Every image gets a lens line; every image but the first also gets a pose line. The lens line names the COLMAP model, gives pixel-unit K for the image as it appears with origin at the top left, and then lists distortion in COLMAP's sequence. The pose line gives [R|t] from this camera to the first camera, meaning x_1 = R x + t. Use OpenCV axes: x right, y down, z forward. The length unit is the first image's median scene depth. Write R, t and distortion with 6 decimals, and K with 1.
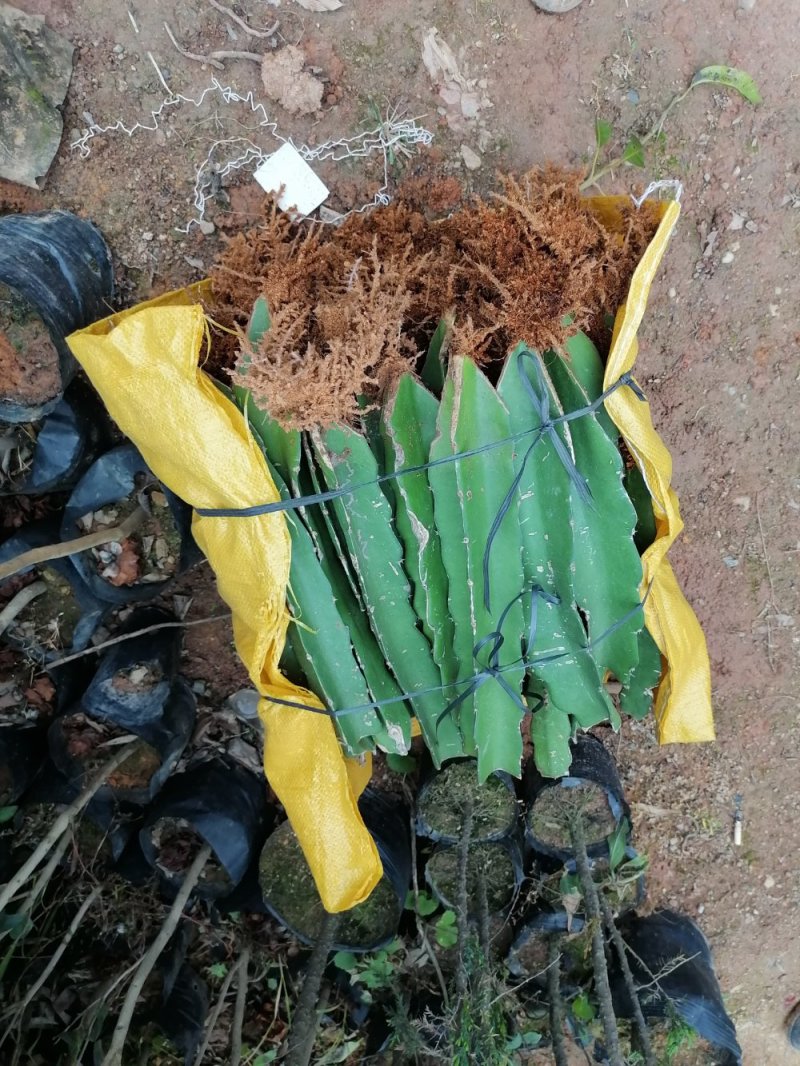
lens RADIAL K [[778.1, 0, 417.6], [0, 778.1, 533.1], [0, 0, 1]] dist [0.036322, -0.032031]
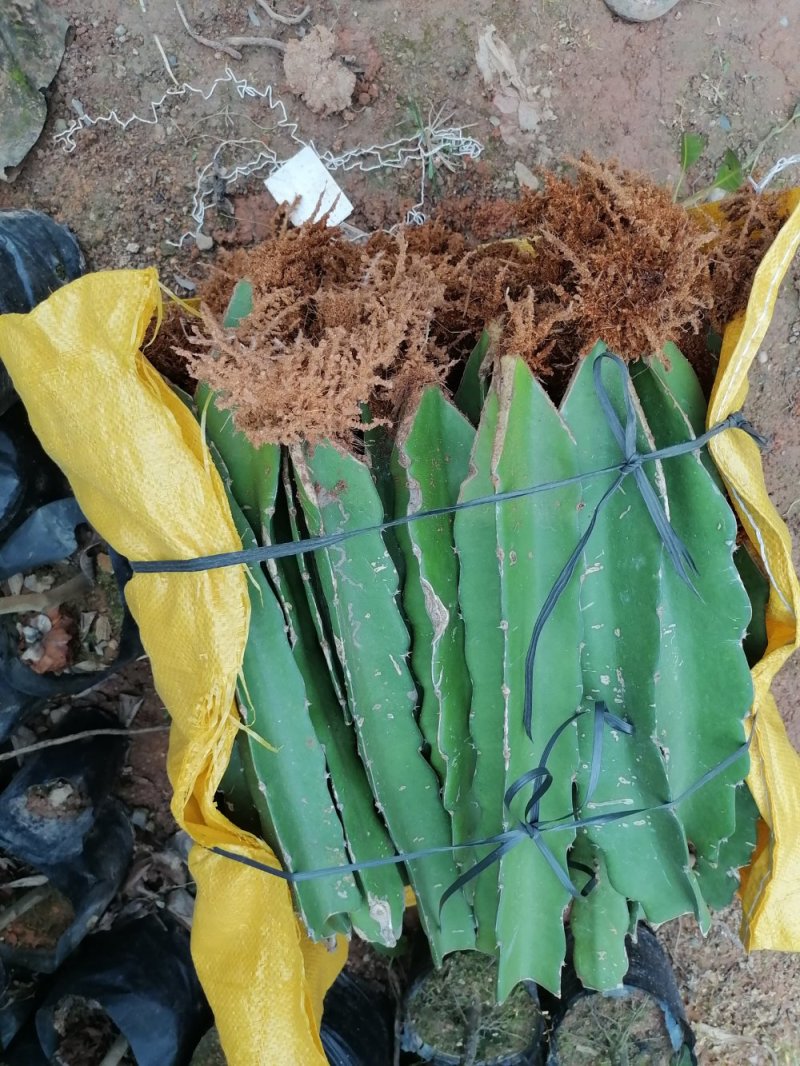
lens RADIAL K [[778.1, 0, 417.6], [0, 778.1, 533.1], [0, 0, 1]] dist [0.036322, -0.032031]
pose [[0.997417, 0.067534, -0.024471, -0.001445], [-0.070684, 0.983407, -0.167078, 0.040387], [0.012781, 0.168376, 0.985640, 0.255897]]
